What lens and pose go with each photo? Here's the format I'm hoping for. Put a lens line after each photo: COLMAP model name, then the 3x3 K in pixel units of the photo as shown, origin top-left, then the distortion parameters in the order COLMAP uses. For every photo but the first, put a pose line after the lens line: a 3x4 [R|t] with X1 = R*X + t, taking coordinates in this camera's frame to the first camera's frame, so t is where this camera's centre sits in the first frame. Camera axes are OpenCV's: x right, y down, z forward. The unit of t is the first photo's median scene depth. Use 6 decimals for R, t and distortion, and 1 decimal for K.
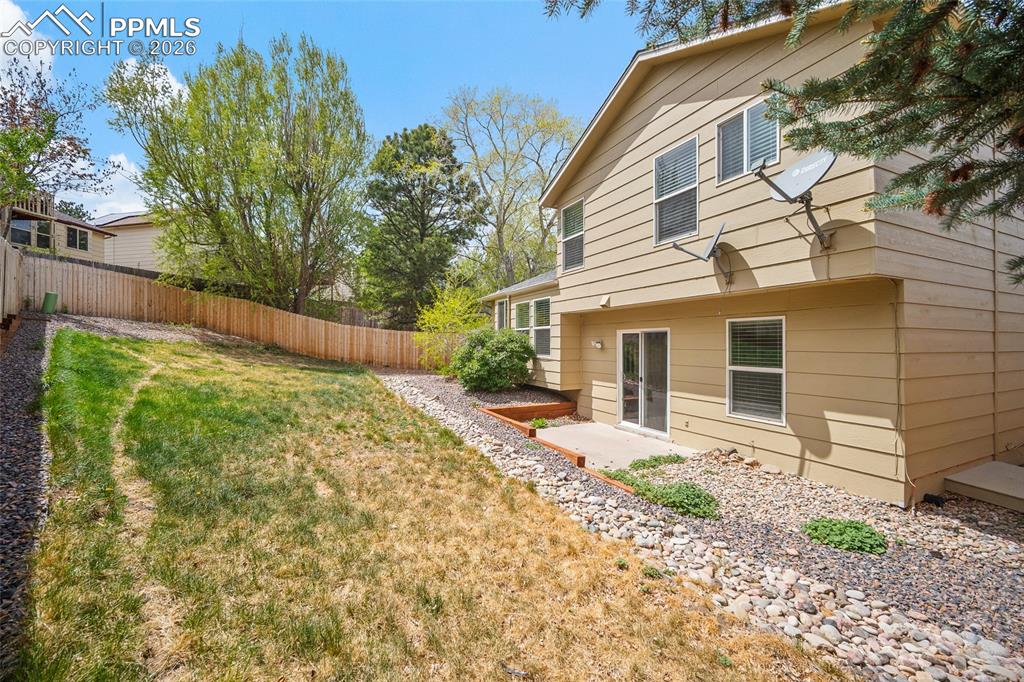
lens RADIAL K [[401.9, 0, 512.3], [0, 401.9, 339.8], [0, 0, 1]] dist [-0.002841, 0.000721]
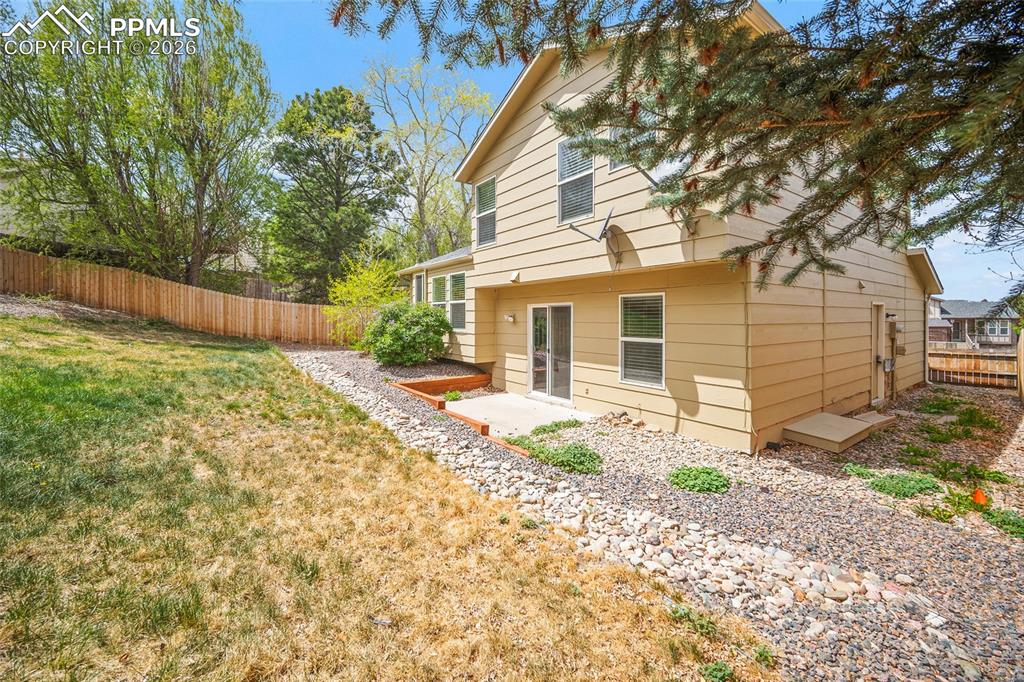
lens RADIAL K [[401.9, 0, 511.0], [0, 401.9, 318.4], [0, 0, 1]] dist [-0.002841, 0.000721]
pose [[0.984717, -0.002946, 0.174135, 0.055056], [0.001019, 0.999937, 0.011156, 0.000698], [-0.174157, -0.010808, 0.984659, -0.037340]]
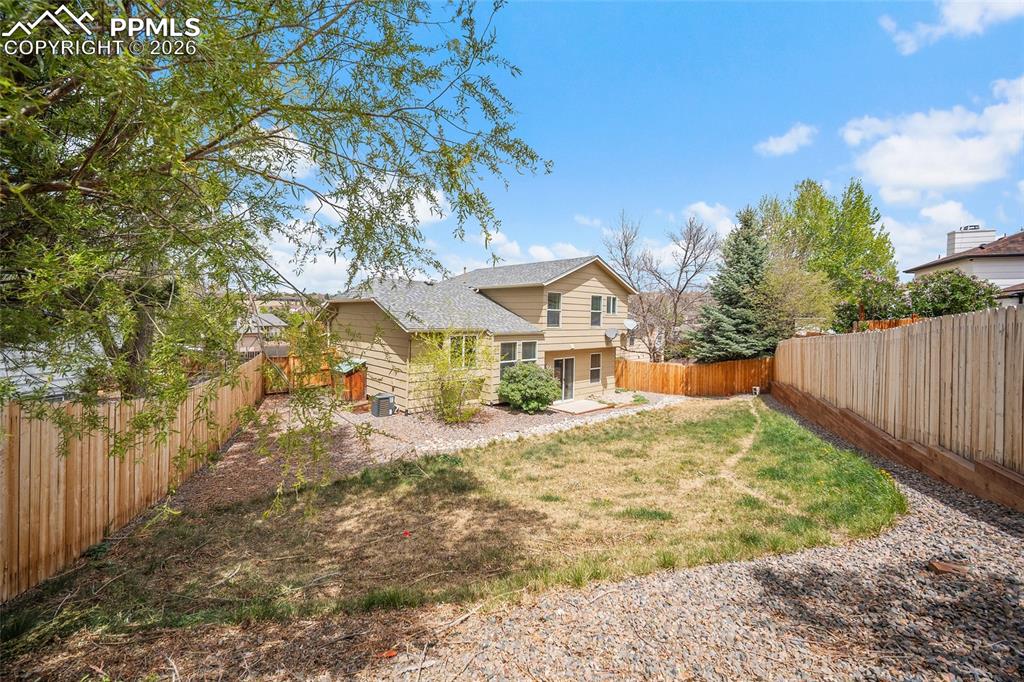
lens RADIAL K [[401.9, 0, 514.4], [0, 401.9, 320.5], [0, 0, 1]] dist [-0.002841, 0.000721]
pose [[-0.263327, -0.011565, 0.964637, -2.588467], [-0.022725, 0.999725, 0.005782, -0.349094], [-0.964439, -0.020399, -0.263517, 2.702275]]
